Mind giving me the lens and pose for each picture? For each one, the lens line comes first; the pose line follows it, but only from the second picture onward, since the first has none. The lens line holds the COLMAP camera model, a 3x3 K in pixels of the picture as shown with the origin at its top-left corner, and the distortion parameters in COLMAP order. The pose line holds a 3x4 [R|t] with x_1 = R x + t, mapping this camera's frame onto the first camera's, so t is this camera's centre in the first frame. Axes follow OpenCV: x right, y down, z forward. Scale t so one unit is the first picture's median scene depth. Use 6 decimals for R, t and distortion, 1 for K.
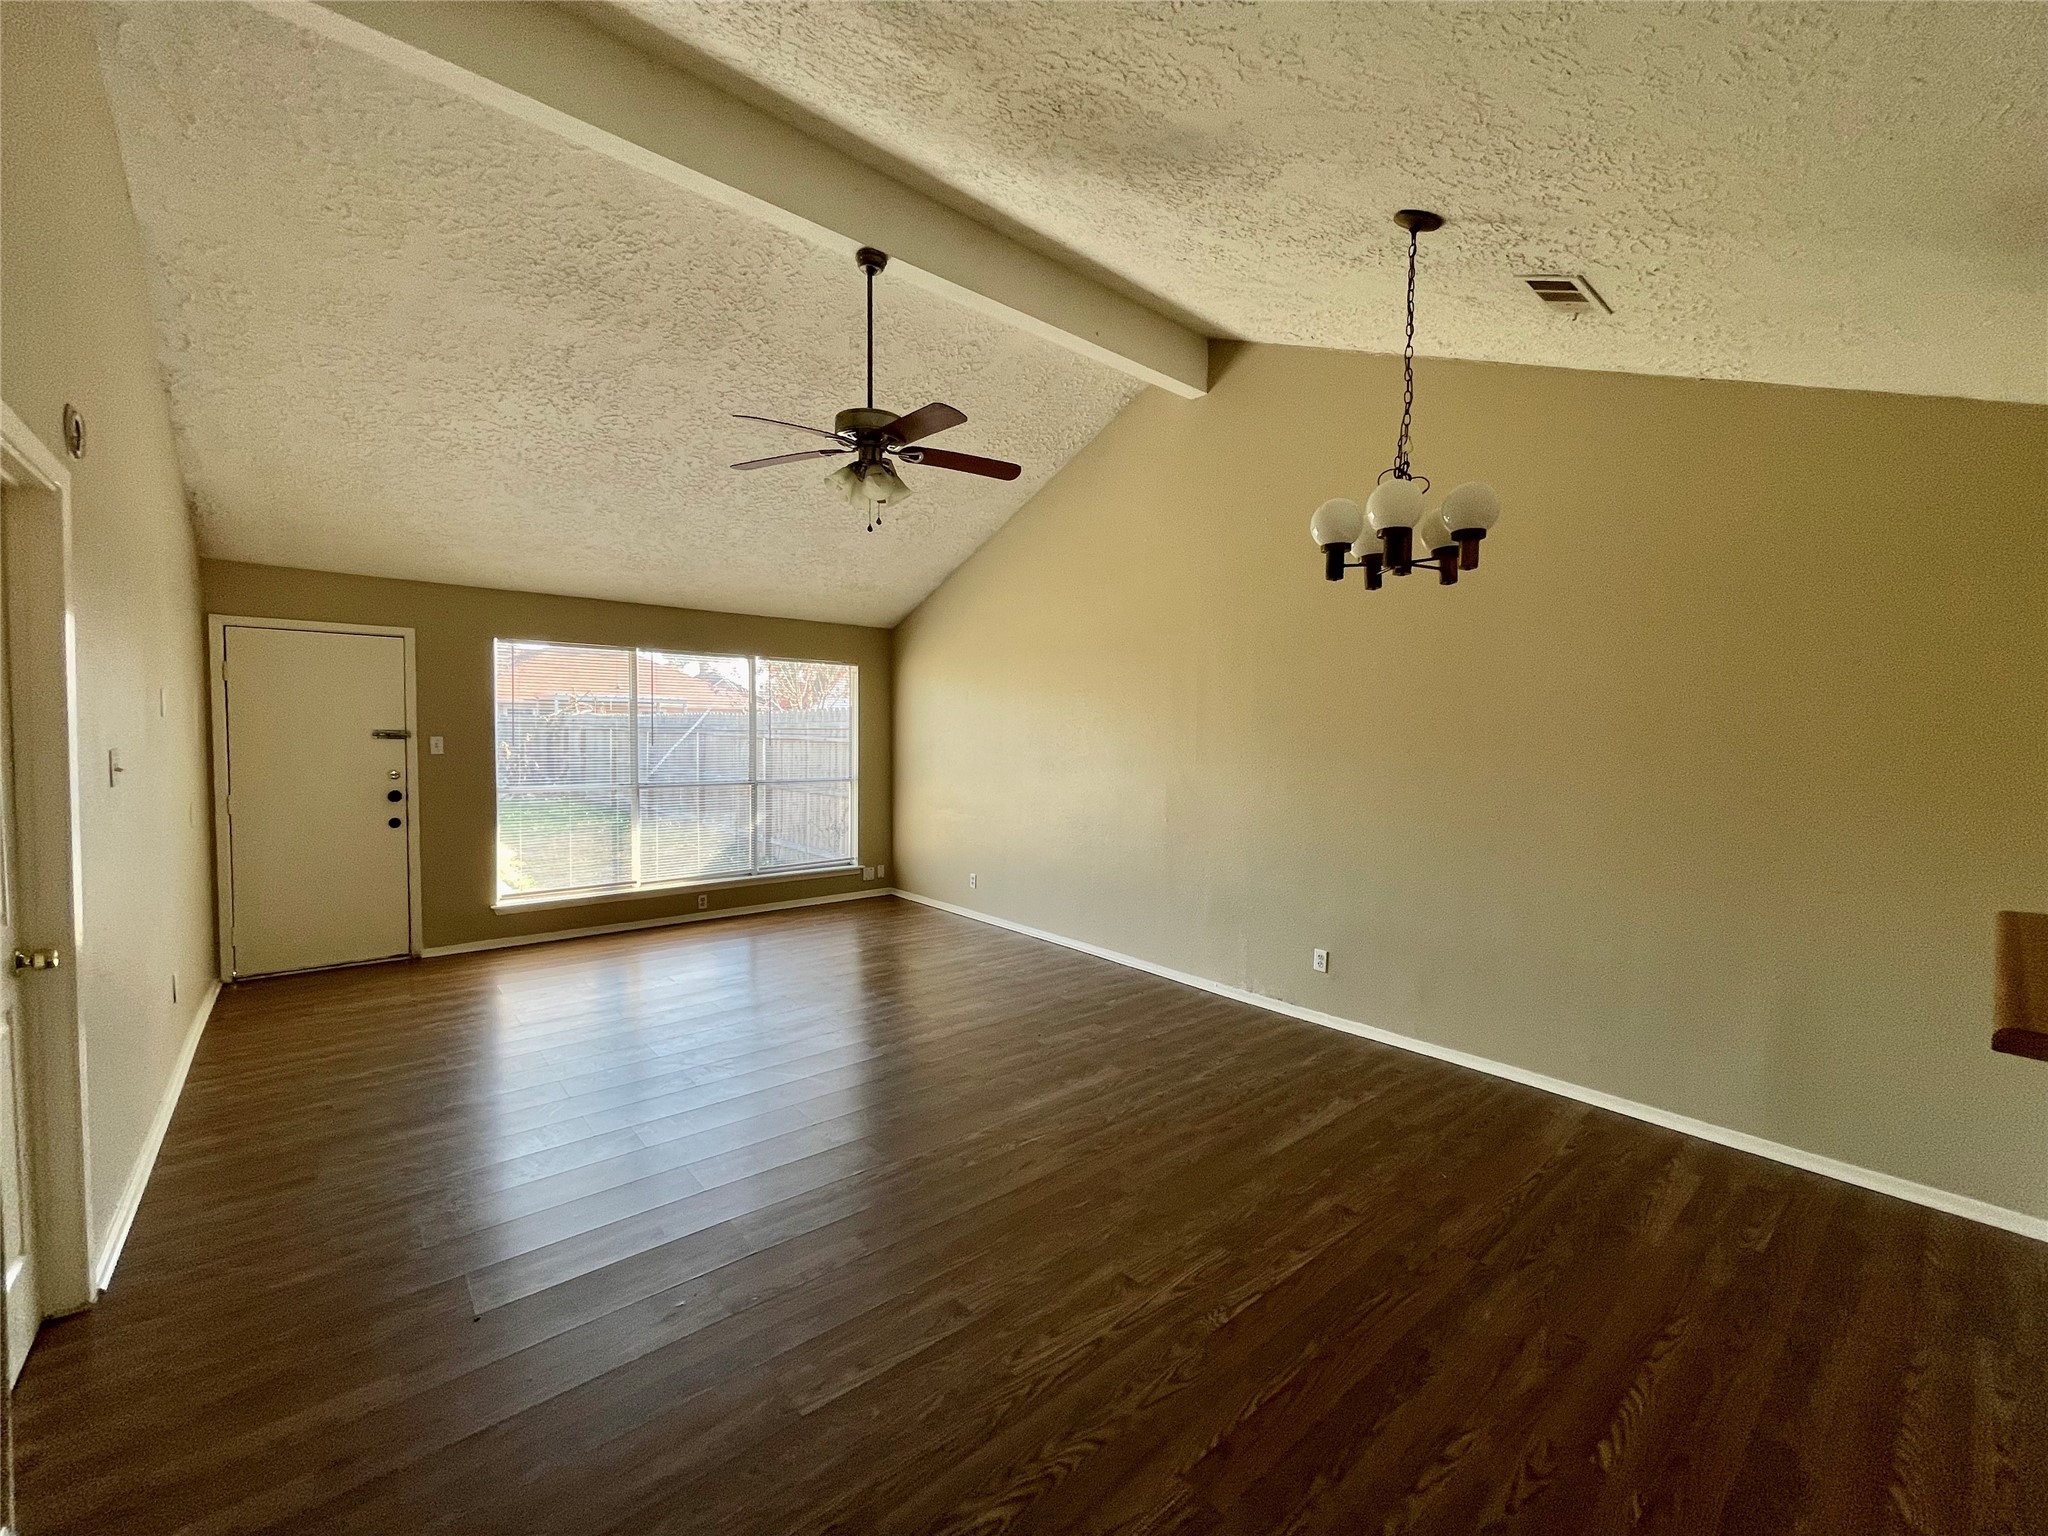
lens RADIAL K [[828.6, 0, 1019.5], [0, 828.6, 762.0], [0, 0, 1]] dist [-0.000489, 0.001008]
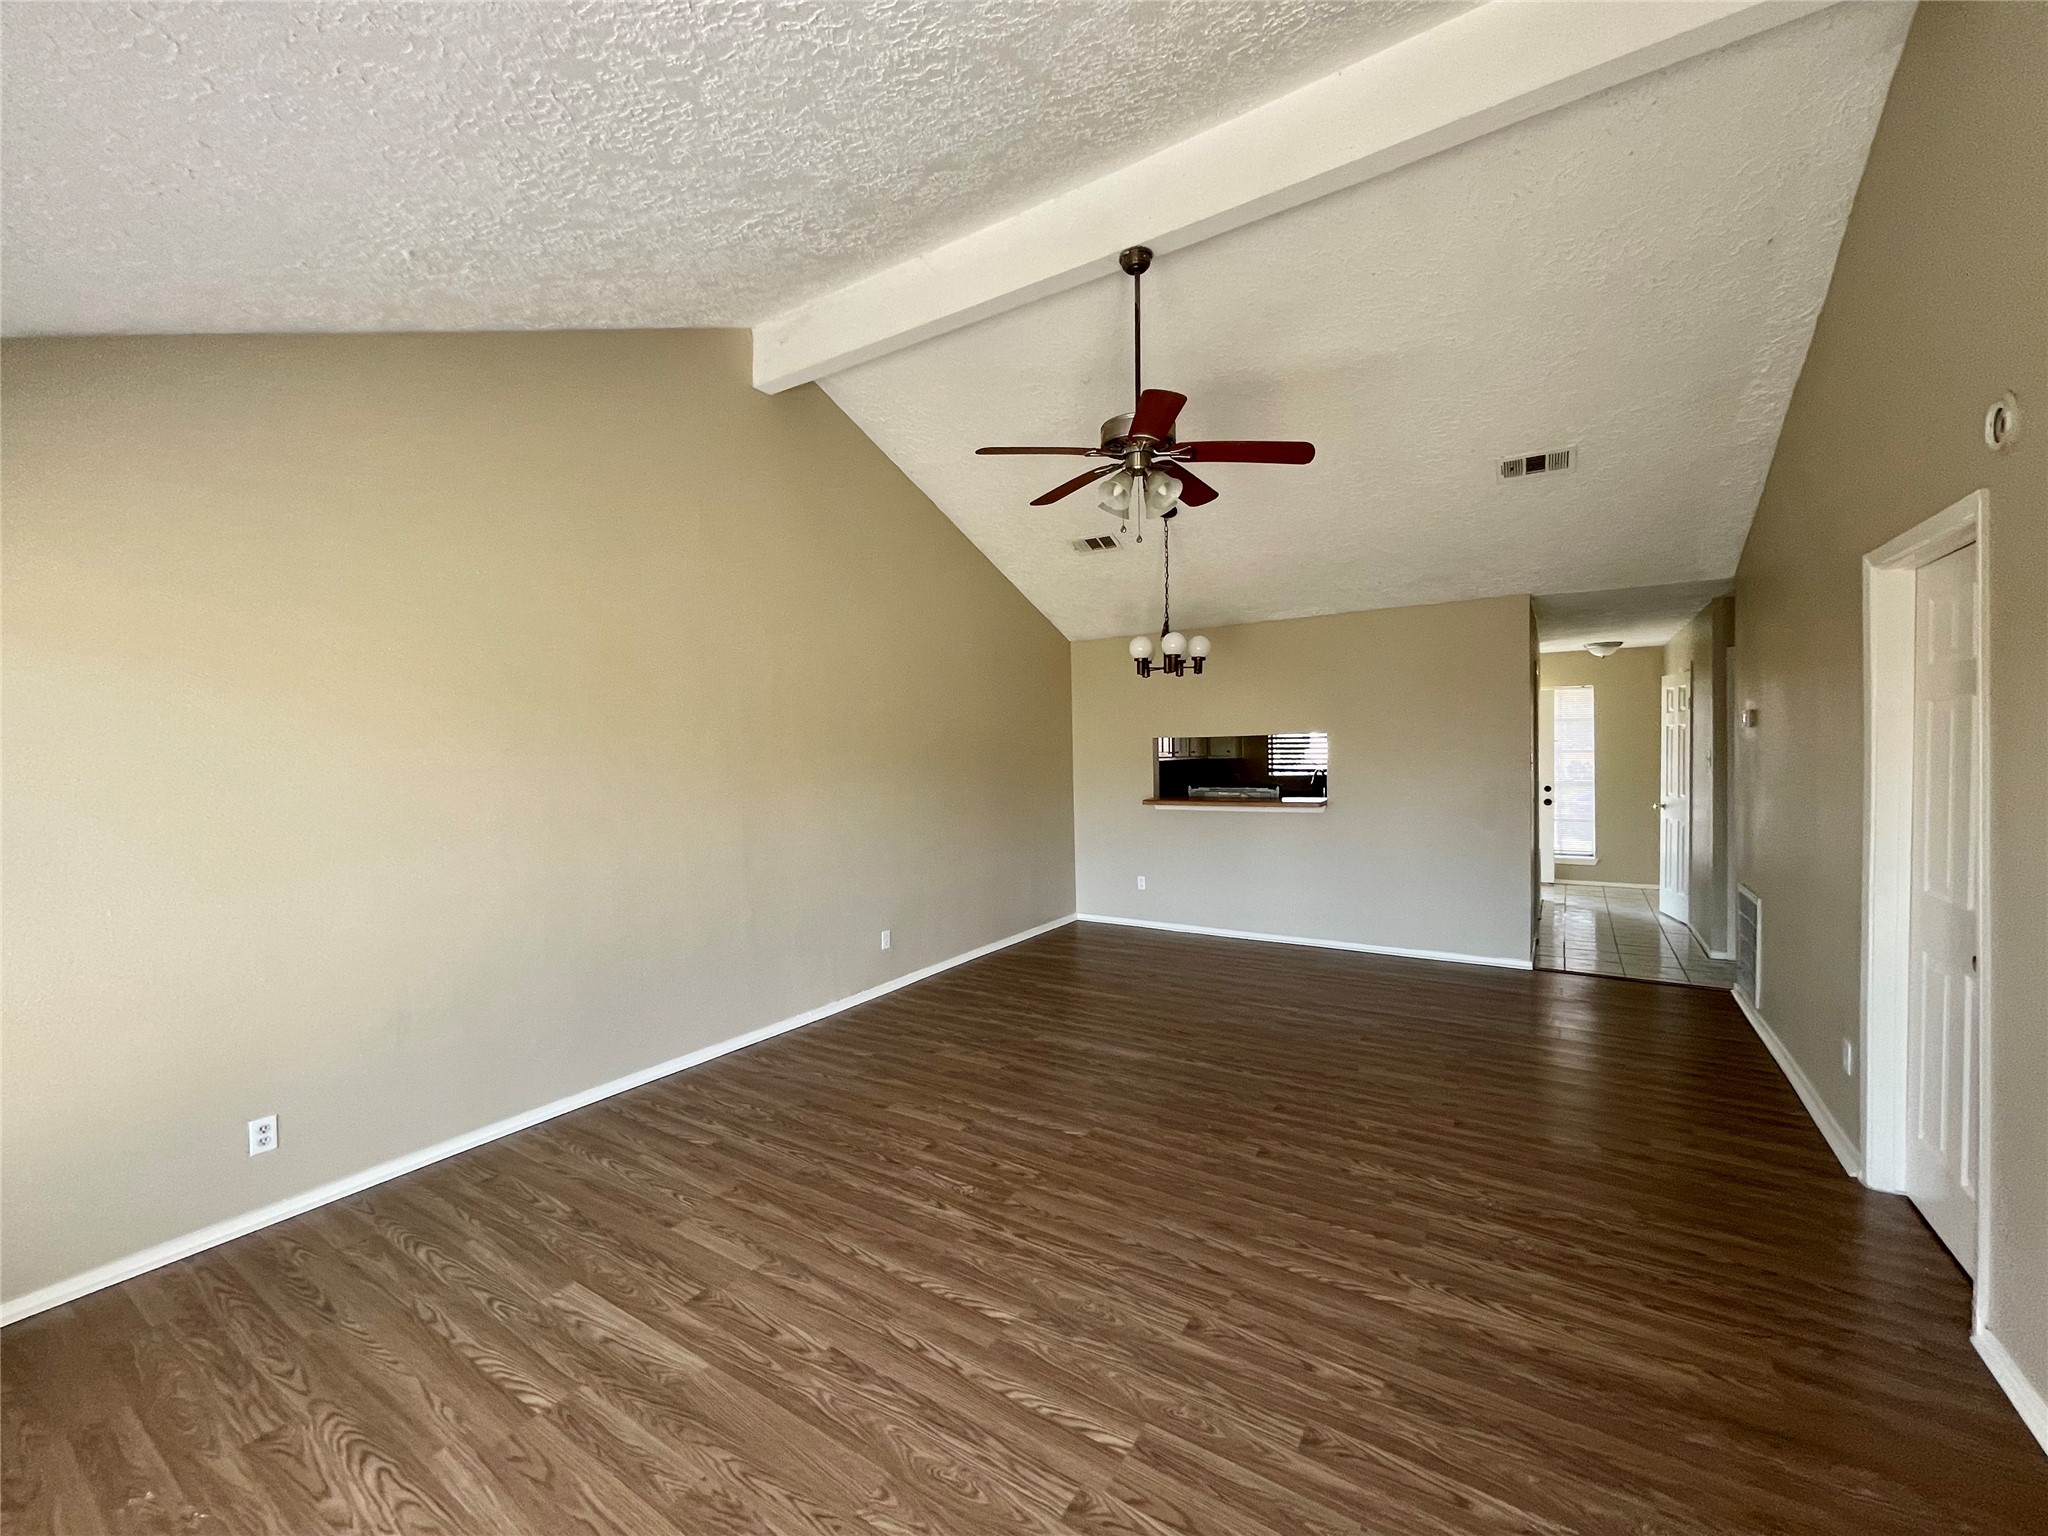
lens RADIAL K [[828.6, 0, 1021.7], [0, 828.6, 761.6], [0, 0, 1]] dist [-0.000489, 0.001008]
pose [[-0.287391, -0.022121, 0.957558, -1.109728], [0.057462, 0.997534, 0.040291, -0.073178], [-0.956088, 0.066602, -0.285411, 1.503807]]
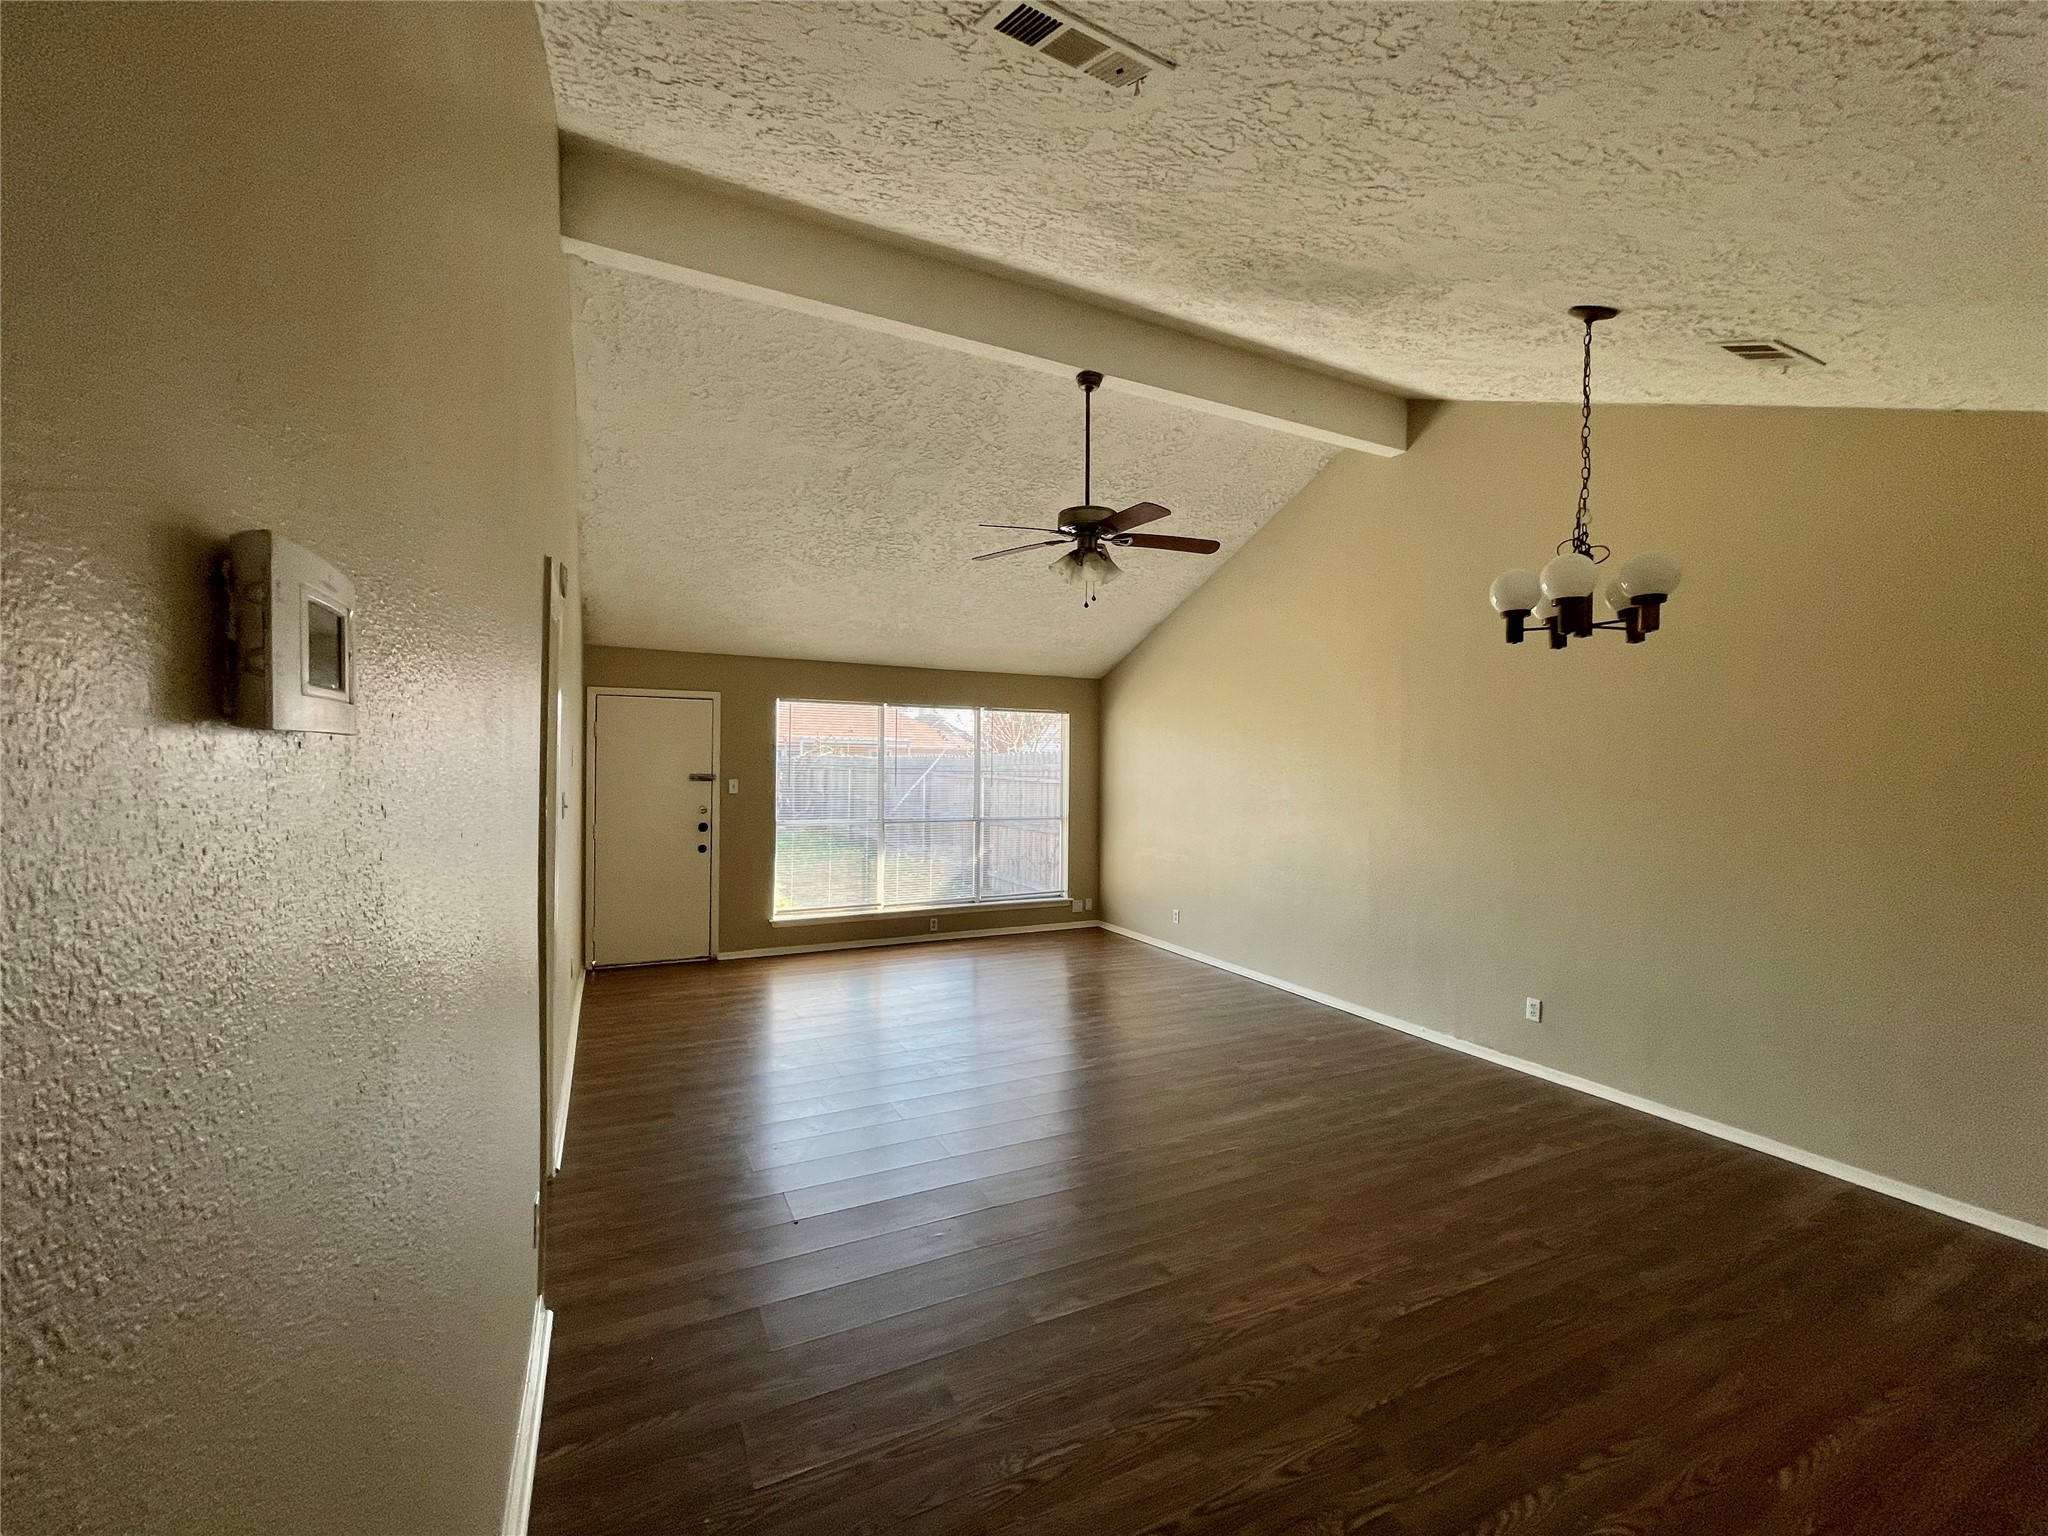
lens RADIAL K [[828.6, 0, 1021.7], [0, 828.6, 771.1], [0, 0, 1]] dist [-0.000489, 0.001008]
pose [[0.970771, 0.000264, -0.240006, 0.011483], [-0.008551, 0.999403, -0.033487, -0.007935], [0.239854, 0.034561, 0.970194, -0.146506]]
